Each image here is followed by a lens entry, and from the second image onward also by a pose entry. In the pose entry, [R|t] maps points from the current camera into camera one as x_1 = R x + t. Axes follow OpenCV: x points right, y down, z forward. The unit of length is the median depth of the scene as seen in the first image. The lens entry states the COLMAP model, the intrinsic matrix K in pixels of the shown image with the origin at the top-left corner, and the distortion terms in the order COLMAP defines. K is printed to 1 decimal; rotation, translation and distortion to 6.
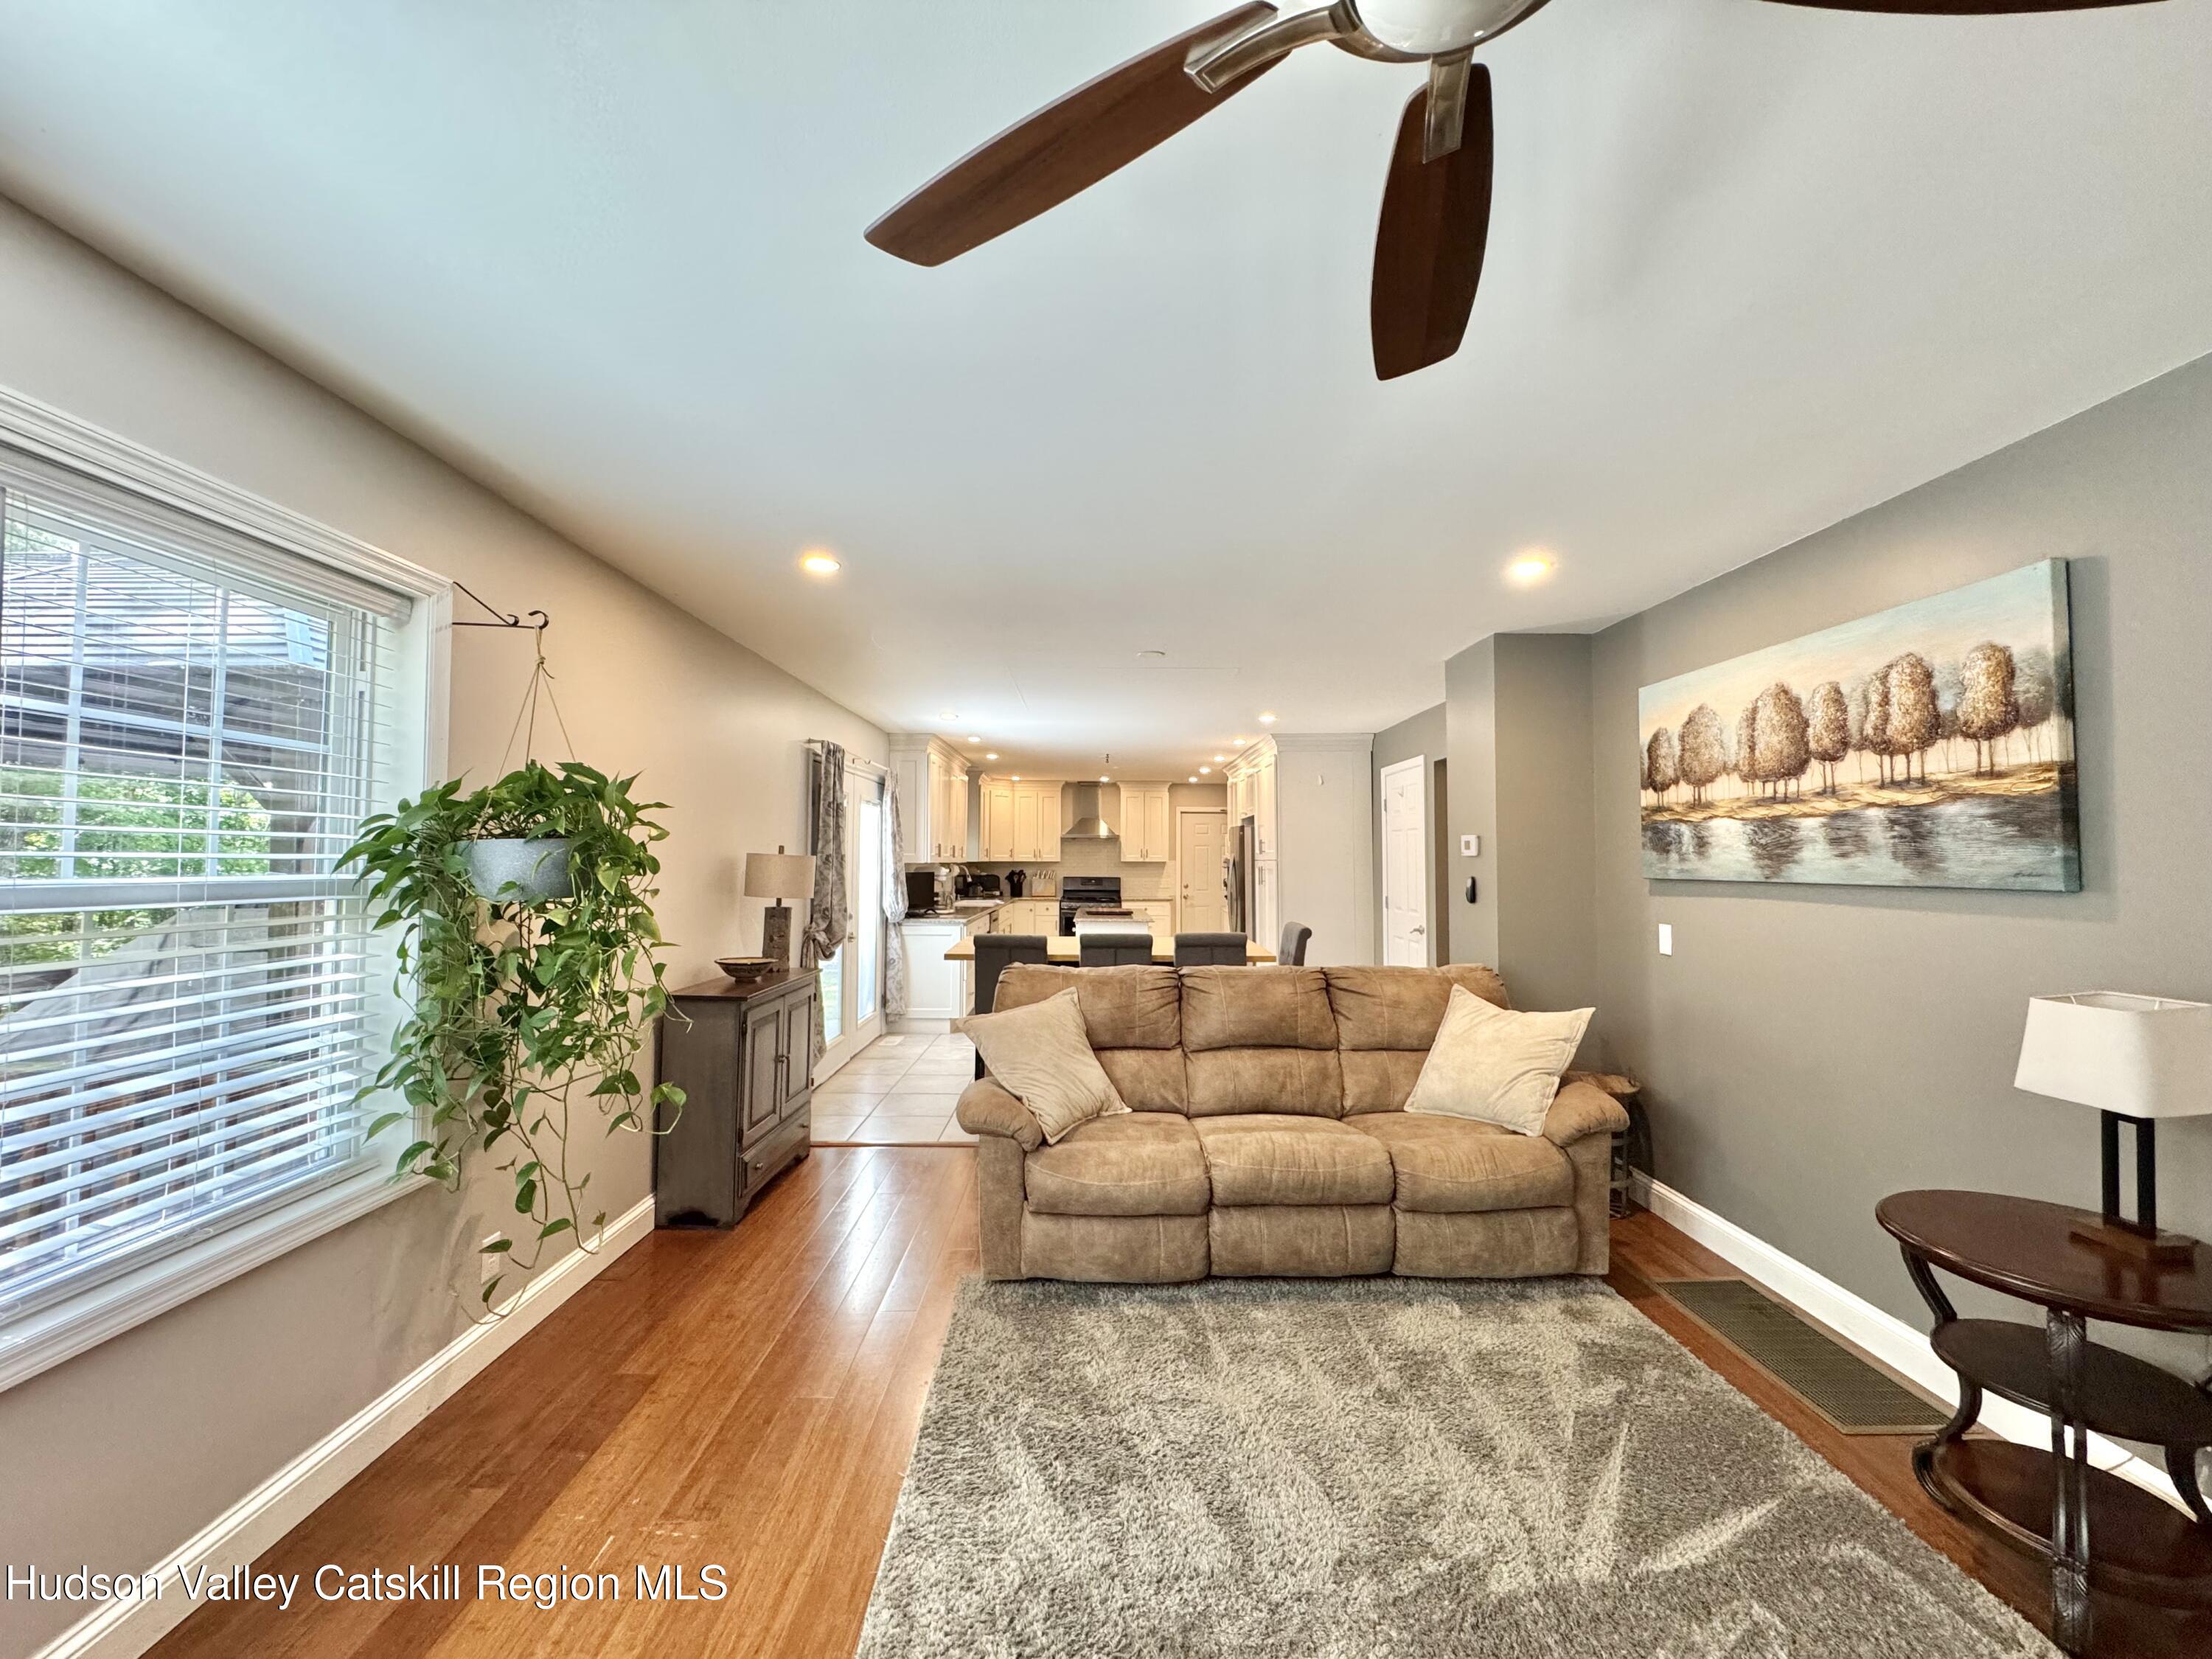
lens RADIAL K [[880.4, 0, 1108.2], [0, 880.4, 831.3], [0, 0, 1]] dist [-0.002890, 0.000101]
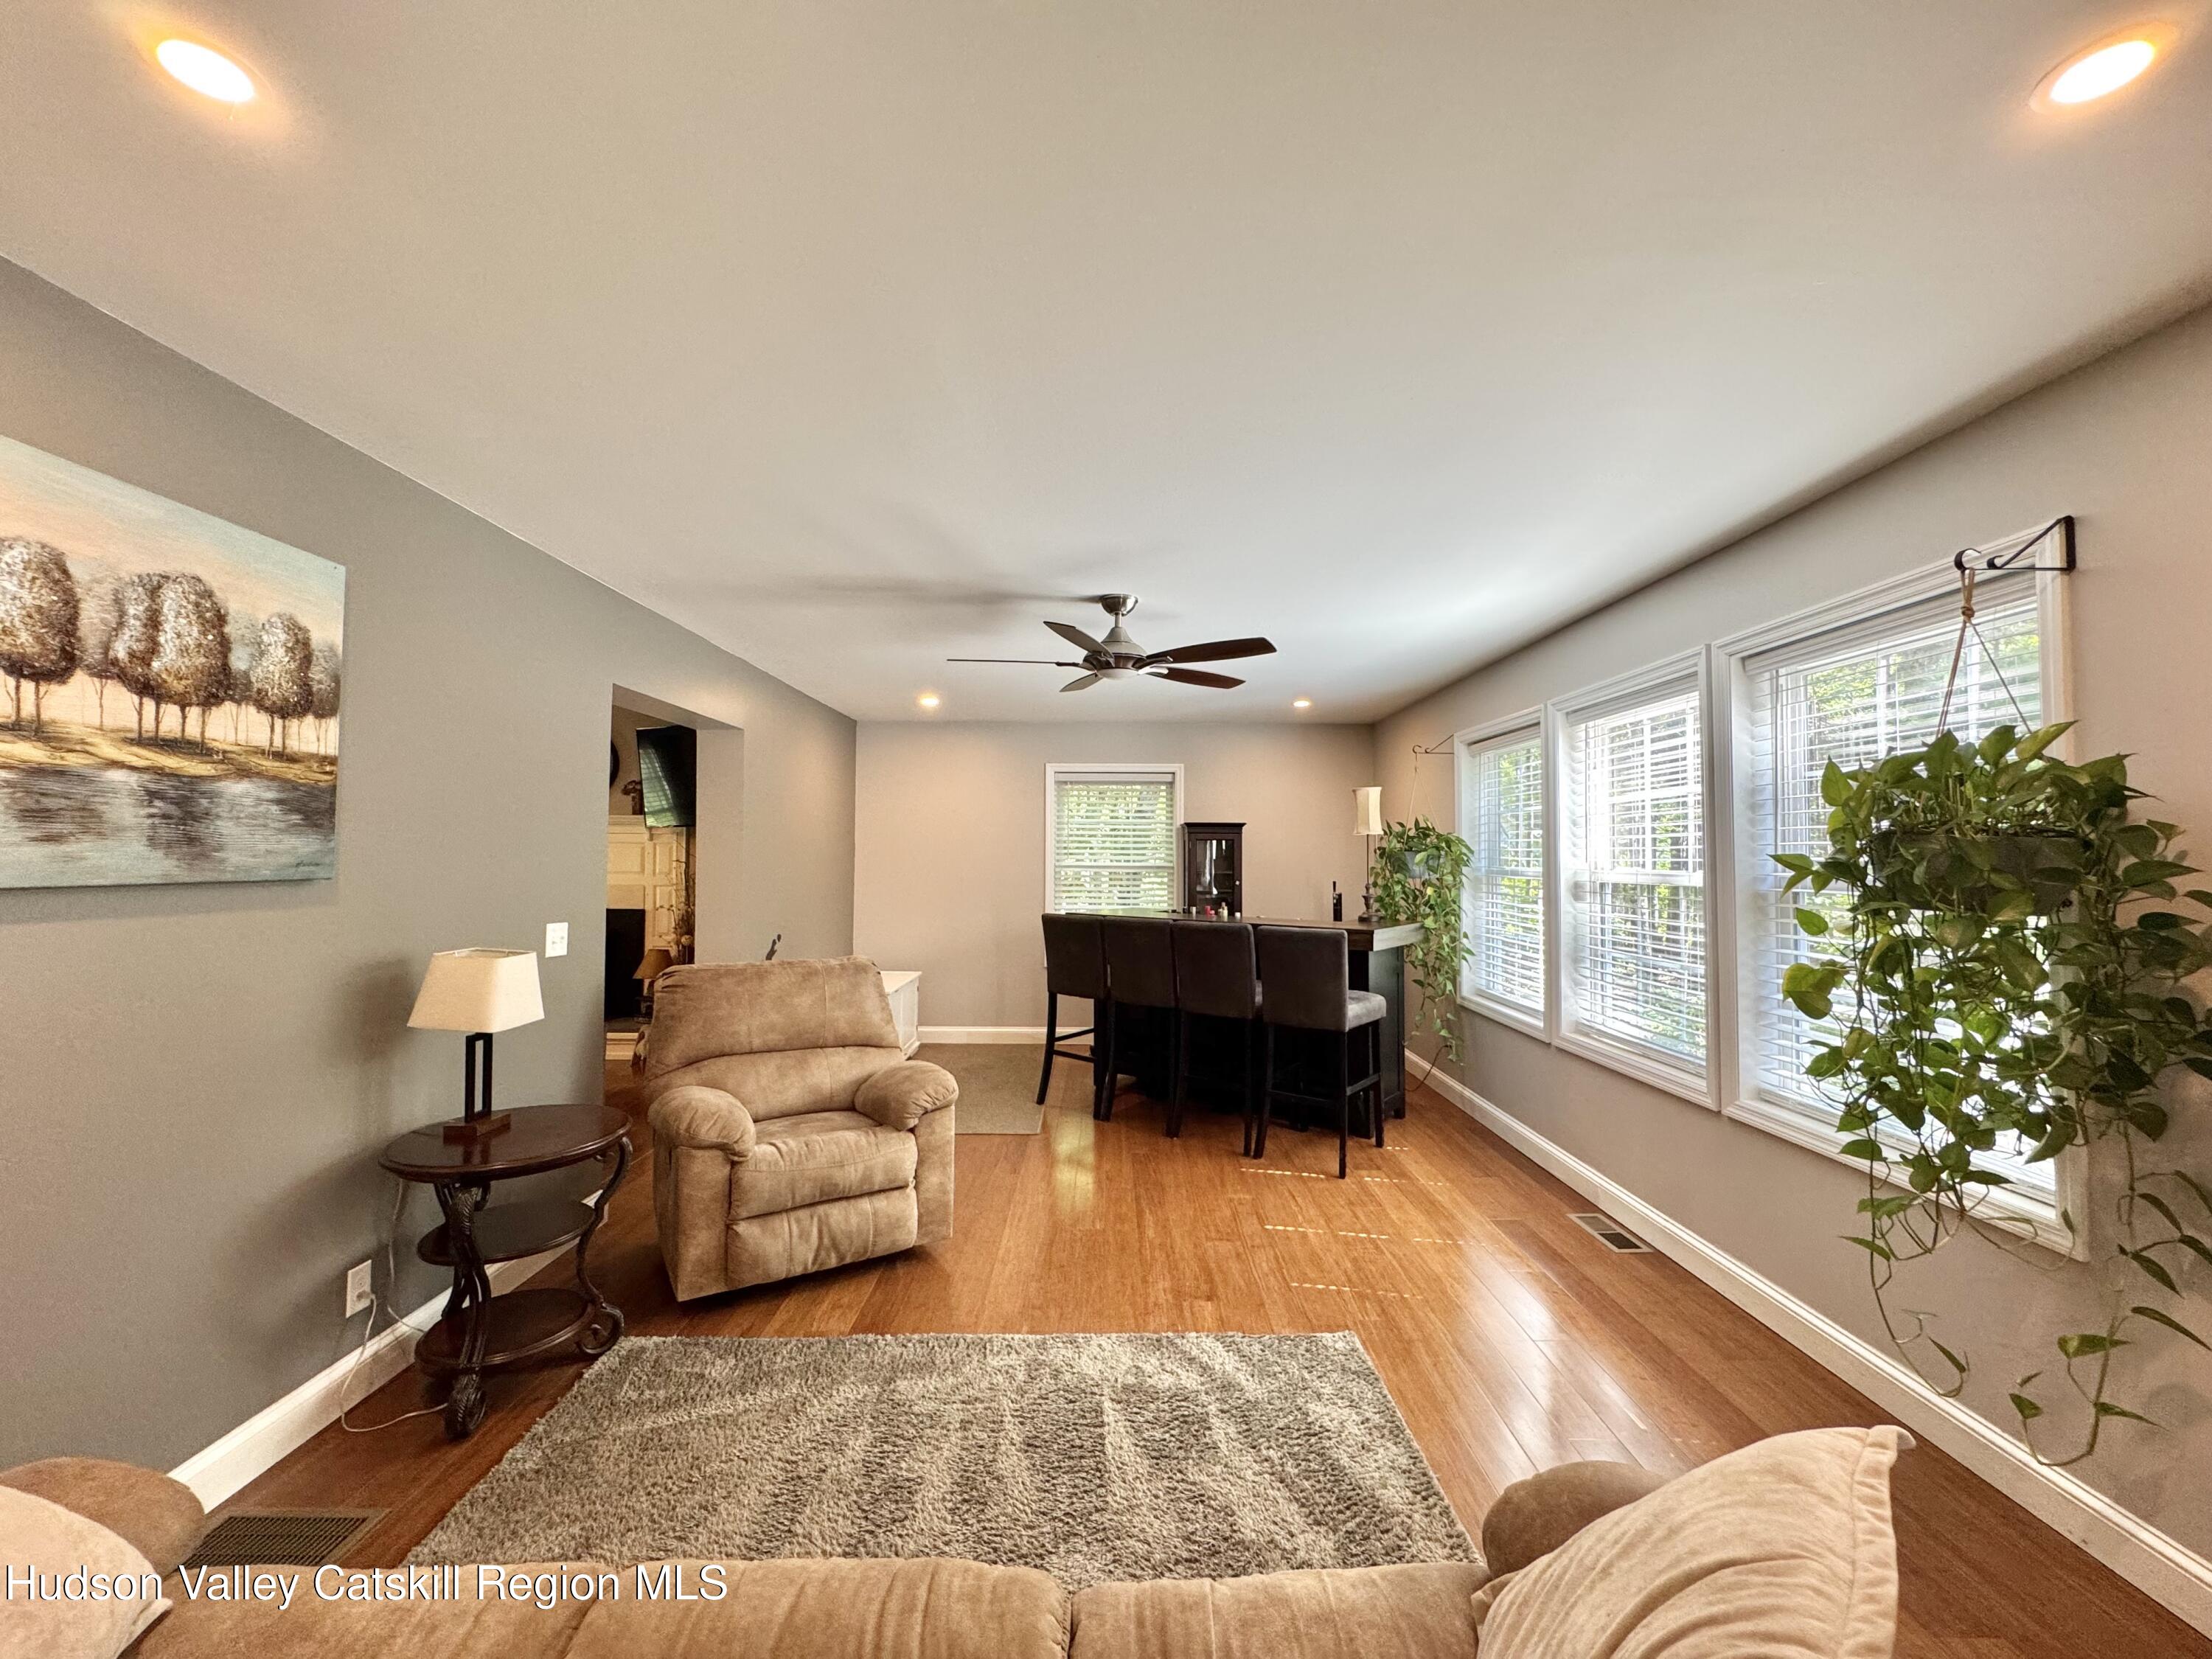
lens RADIAL K [[880.4, 0, 1108.2], [0, 880.4, 831.3], [0, 0, 1]] dist [-0.002890, 0.000101]
pose [[-0.999860, -0.006477, 0.015447, 0.112020], [-0.007423, 0.998051, -0.061961, 0.059470], [-0.015016, -0.062067, -0.997959, 1.753051]]
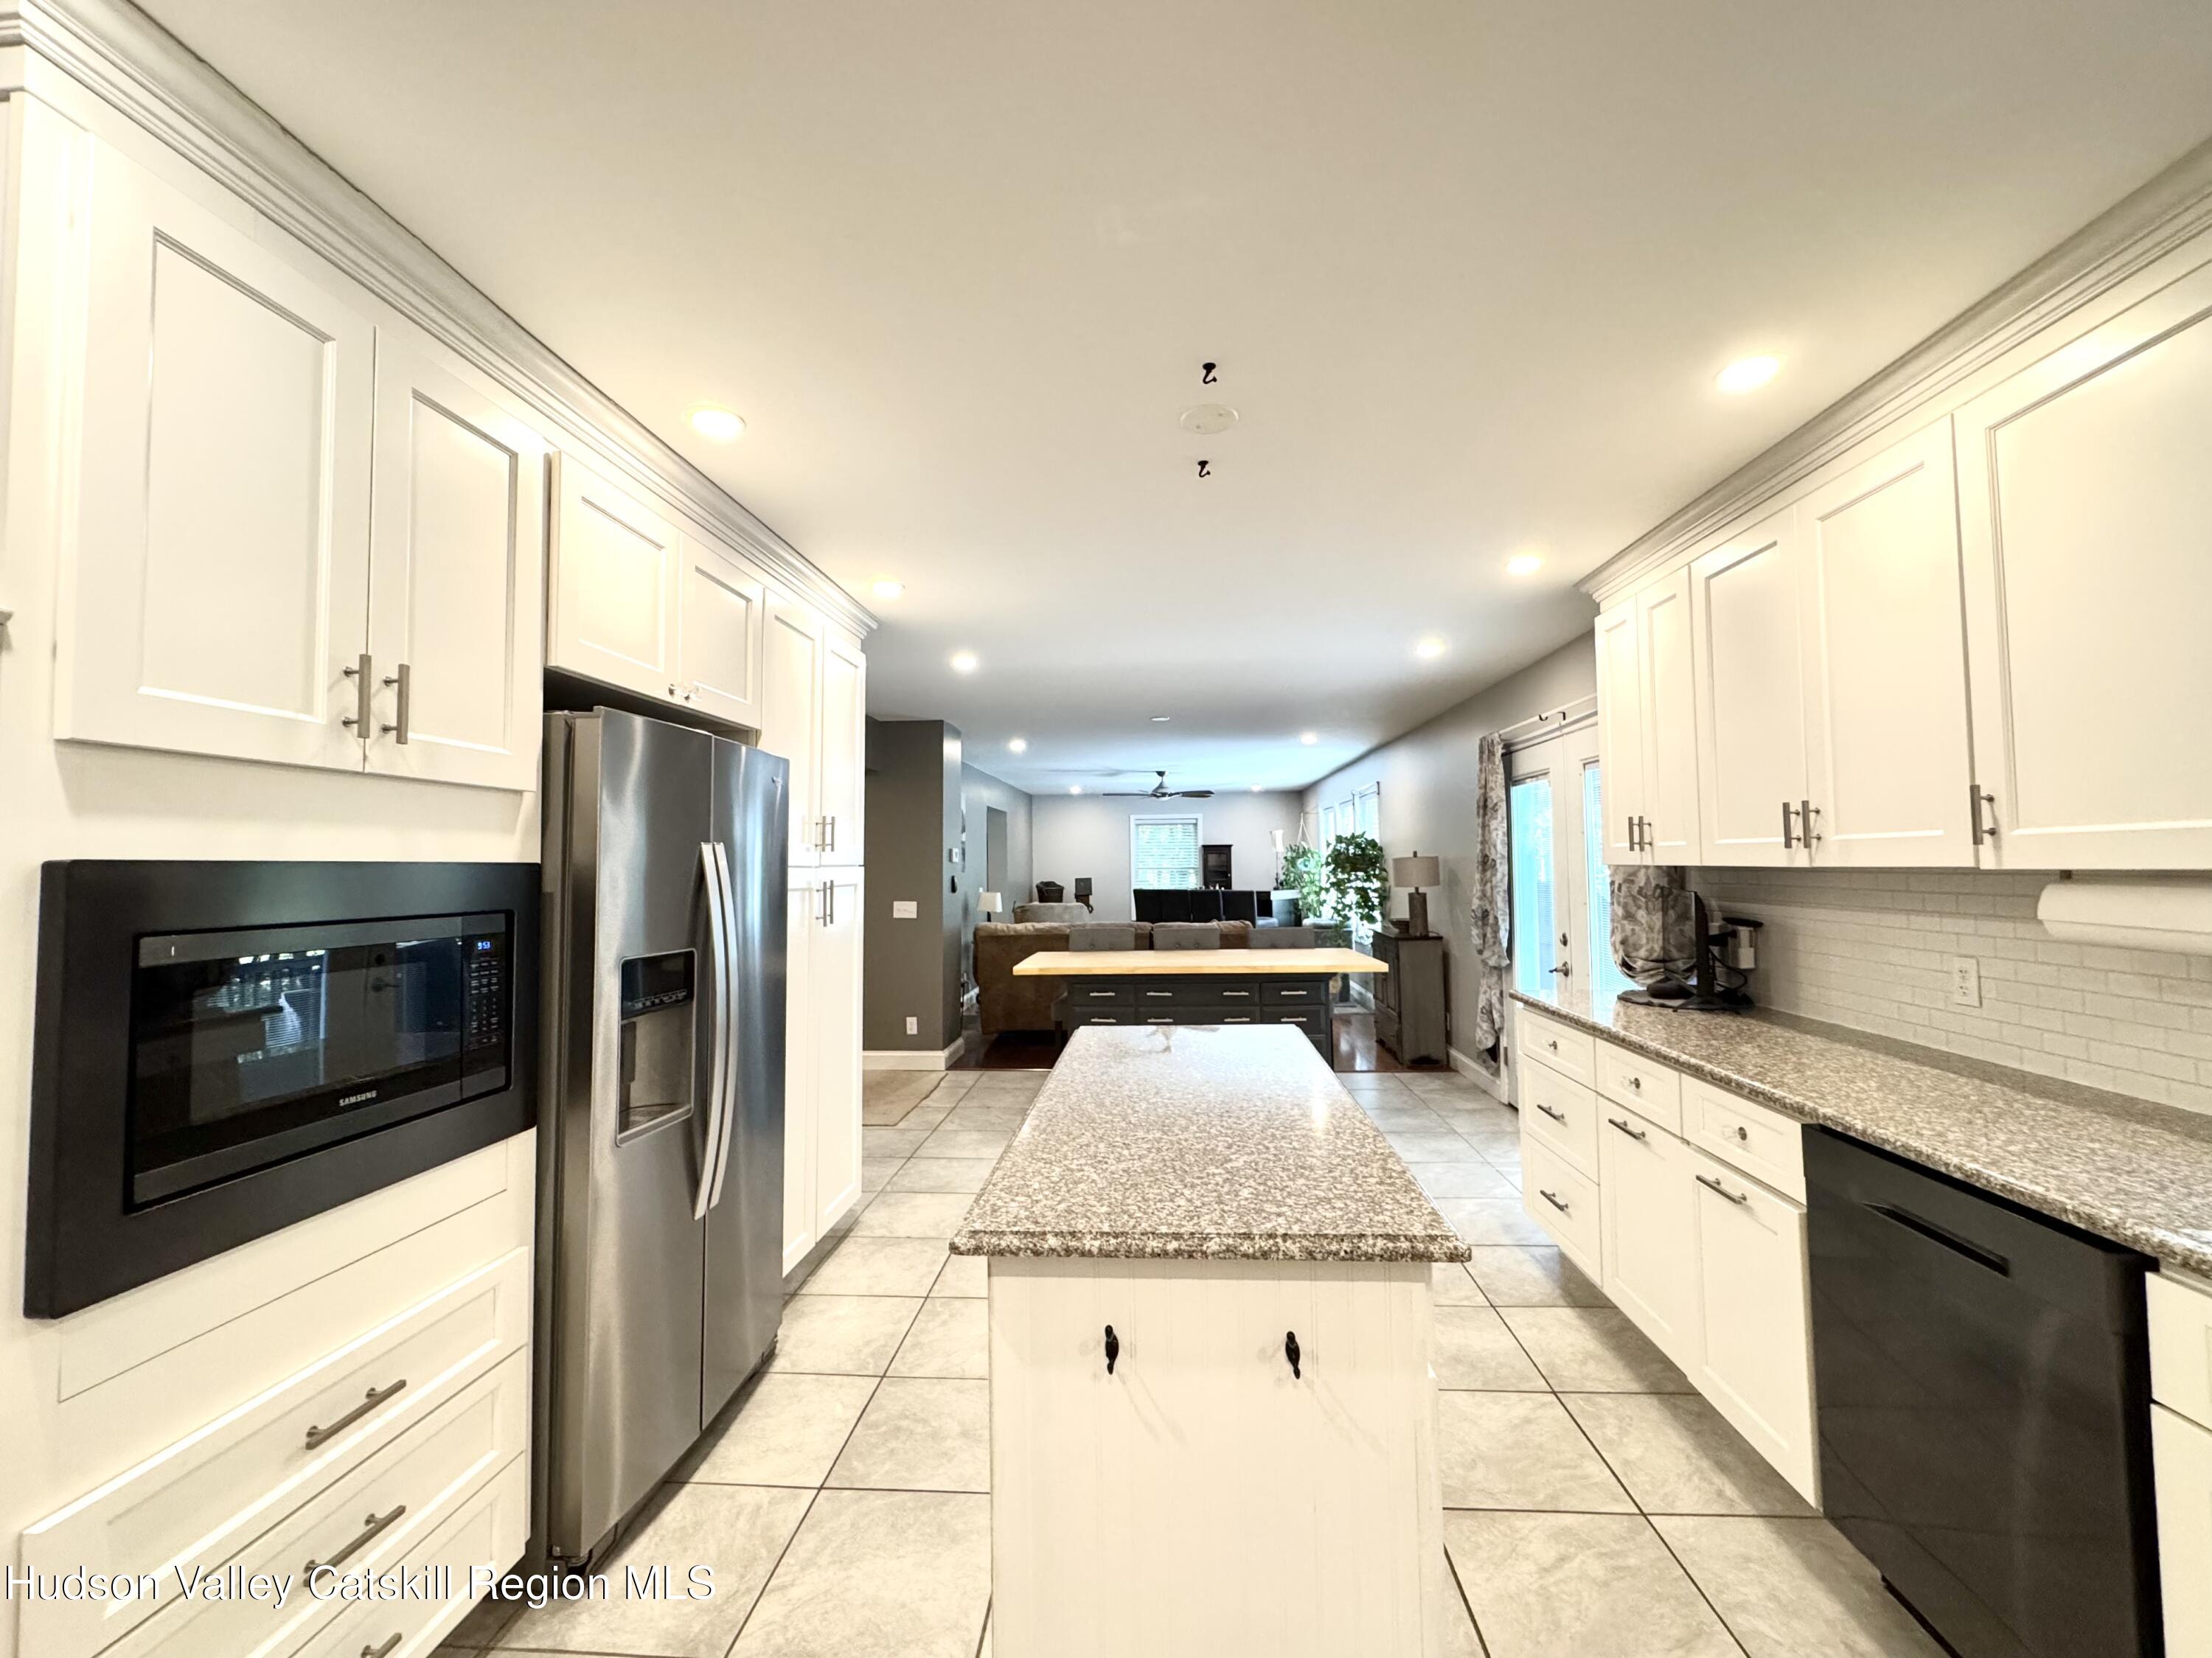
lens RADIAL K [[900.5, 0, 1111.4], [0, 900.5, 829.4], [0, 0, 1]] dist [-0.001596, -0.000115]
pose [[-0.996284, 0.013087, 0.085134, 0.002181], [0.007113, 0.997515, -0.070094, 0.147765], [-0.085839, -0.069227, -0.993901, 4.512229]]
